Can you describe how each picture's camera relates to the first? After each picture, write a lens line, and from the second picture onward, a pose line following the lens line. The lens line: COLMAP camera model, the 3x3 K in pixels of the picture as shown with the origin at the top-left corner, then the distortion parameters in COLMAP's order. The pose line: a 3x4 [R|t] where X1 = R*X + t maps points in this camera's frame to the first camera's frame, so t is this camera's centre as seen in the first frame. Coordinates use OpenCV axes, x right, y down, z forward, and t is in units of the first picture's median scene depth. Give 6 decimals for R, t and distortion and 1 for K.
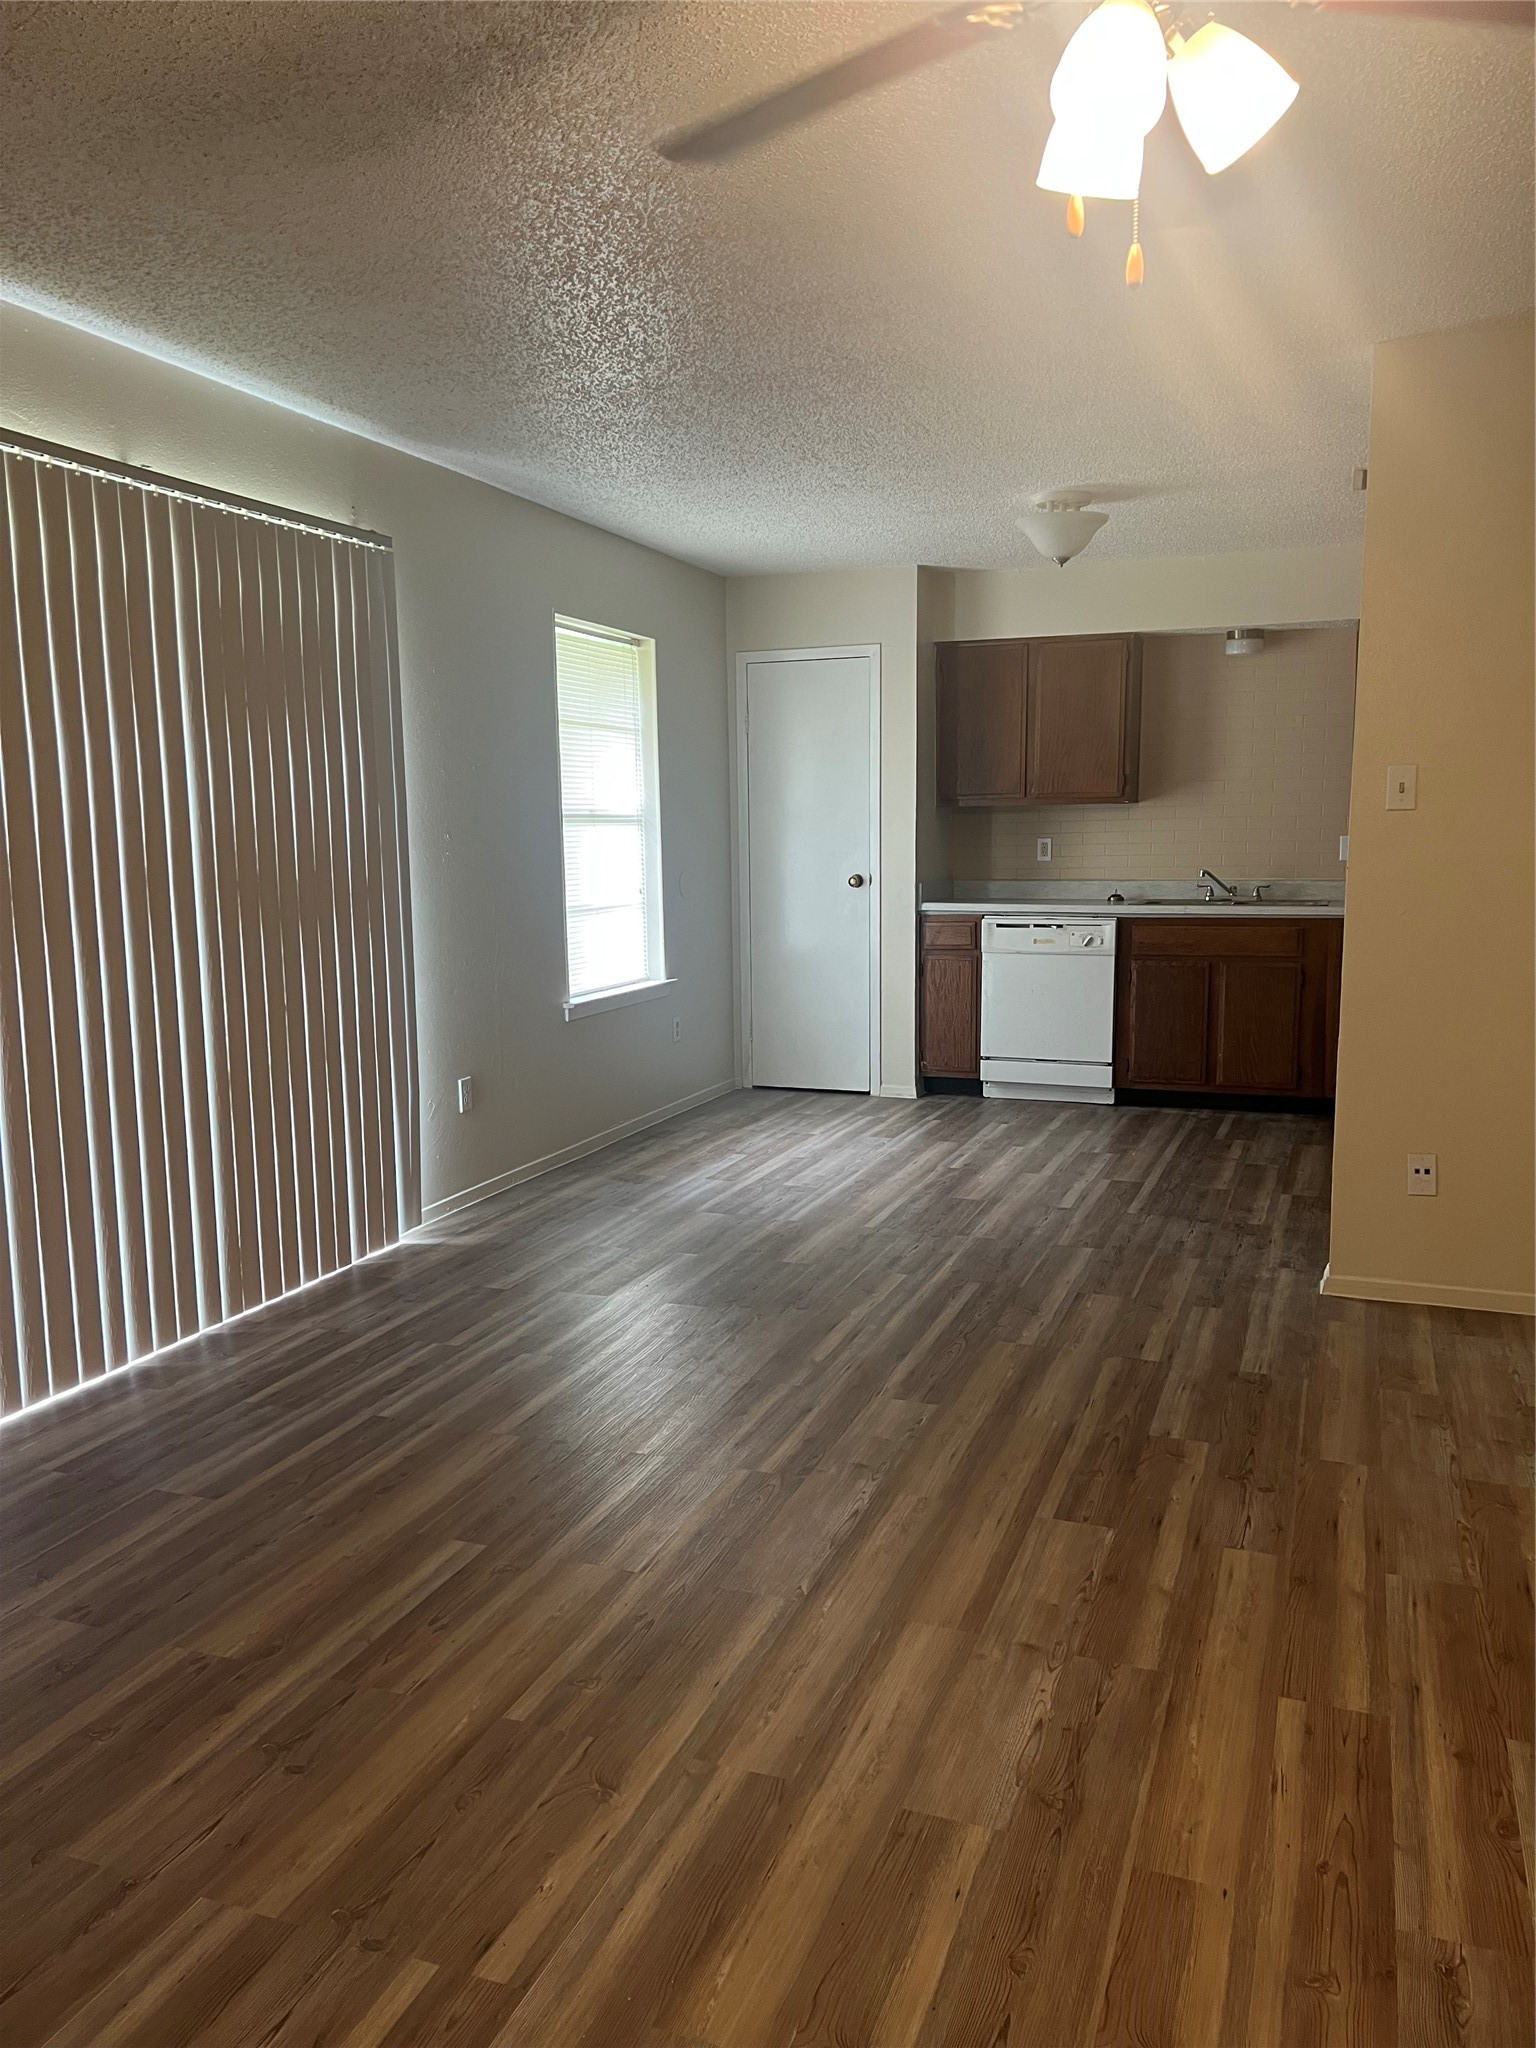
lens RADIAL K [[1485.0, 0, 775.7], [0, 1485.0, 1033.3], [0, 0, 1]] dist [0.112611, -0.191682]
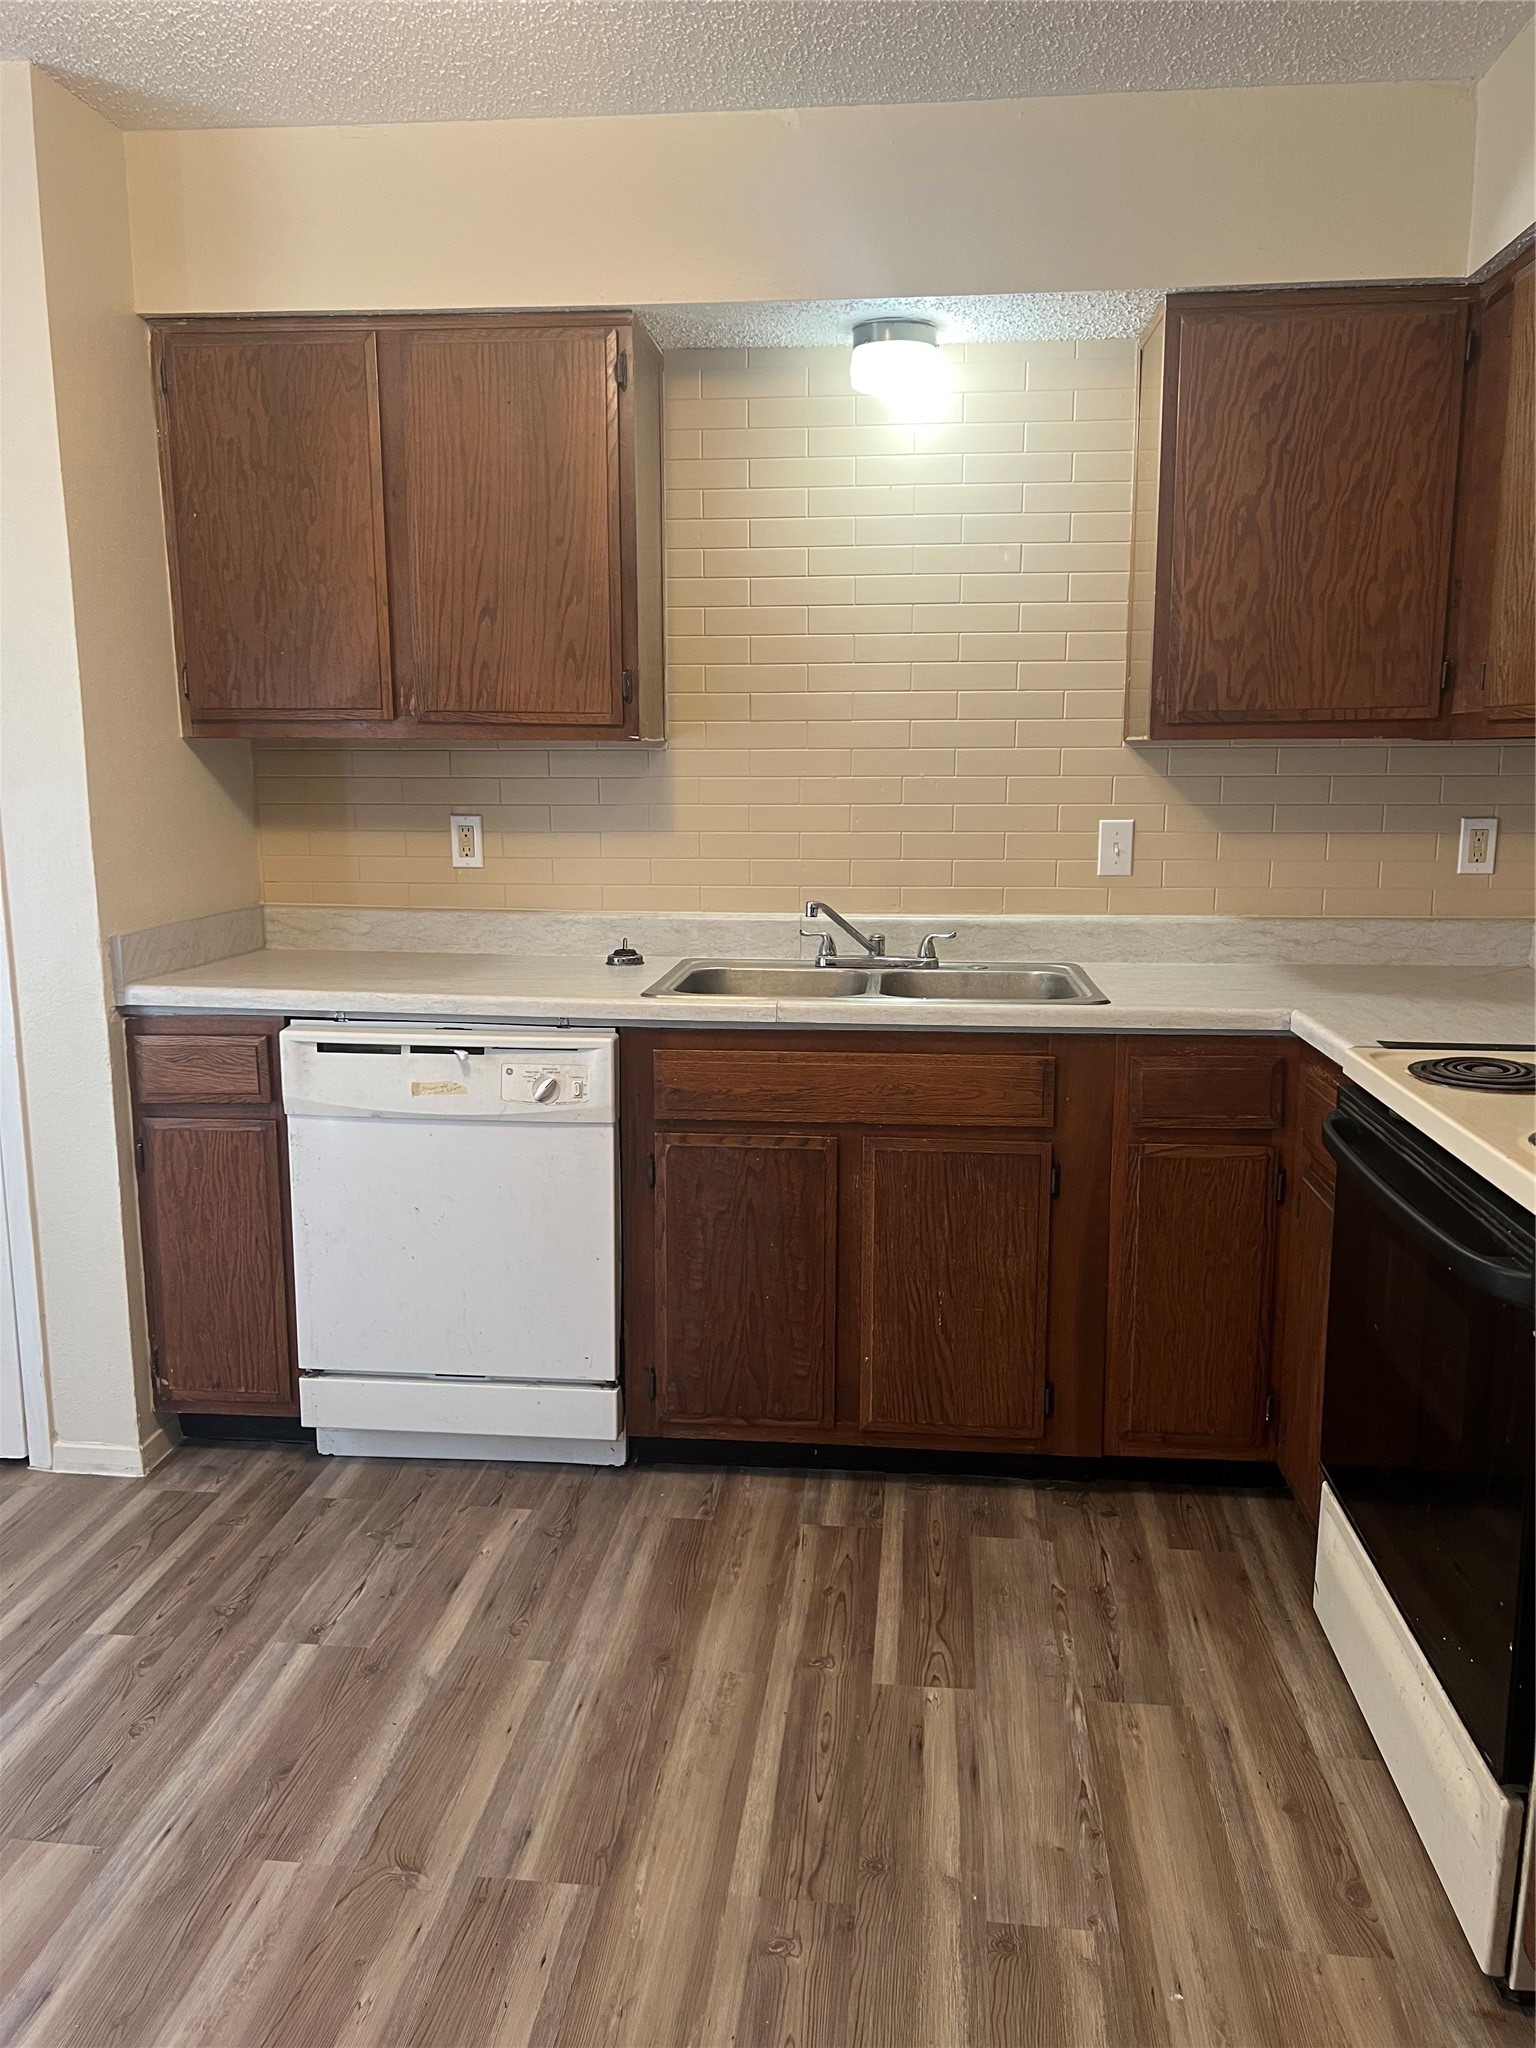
lens RADIAL K [[1508.1, 0, 768.0], [0, 1508.1, 1024.0], [0, 0, 1]] dist [0.052273, -0.042260]
pose [[0.963989, -0.035315, 0.263588, 0.161775], [0.025475, 0.998848, 0.040657, -0.094229], [-0.264720, -0.032478, 0.963778, 0.601664]]
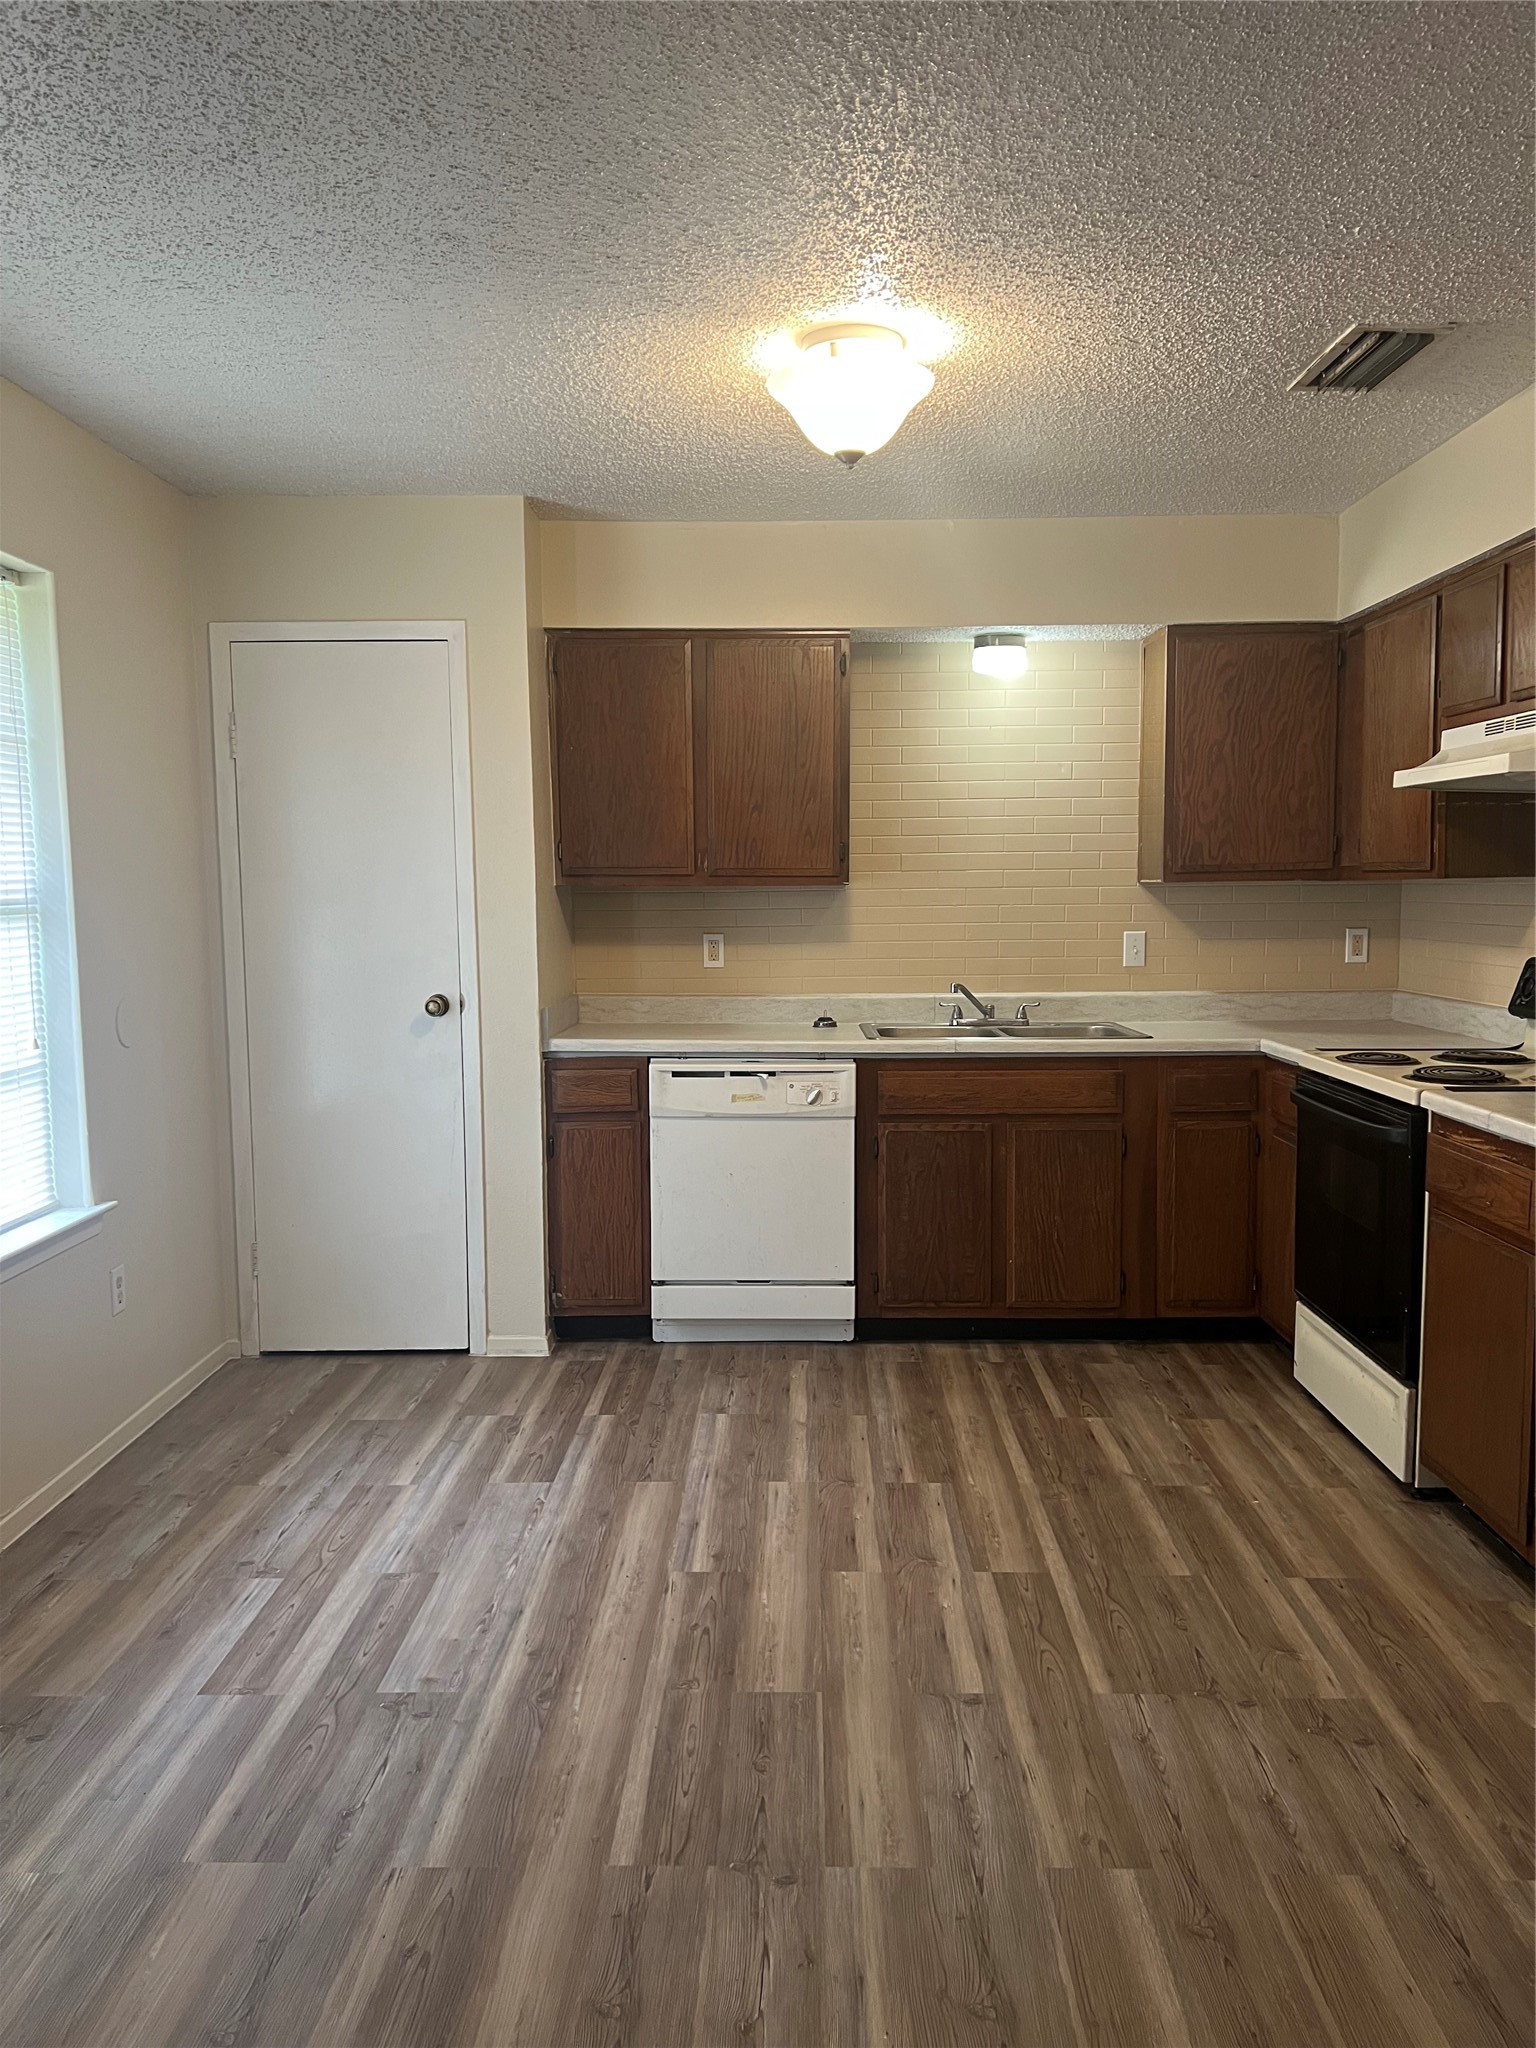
lens RADIAL K [[1485.0, 0, 775.7], [0, 1485.0, 1033.3], [0, 0, 1]] dist [0.112611, -0.191682]
pose [[0.938255, -0.029334, 0.344698, -0.028663], [0.043212, 0.998532, -0.032646, -0.069193], [-0.343234, 0.045526, 0.938146, 0.401007]]
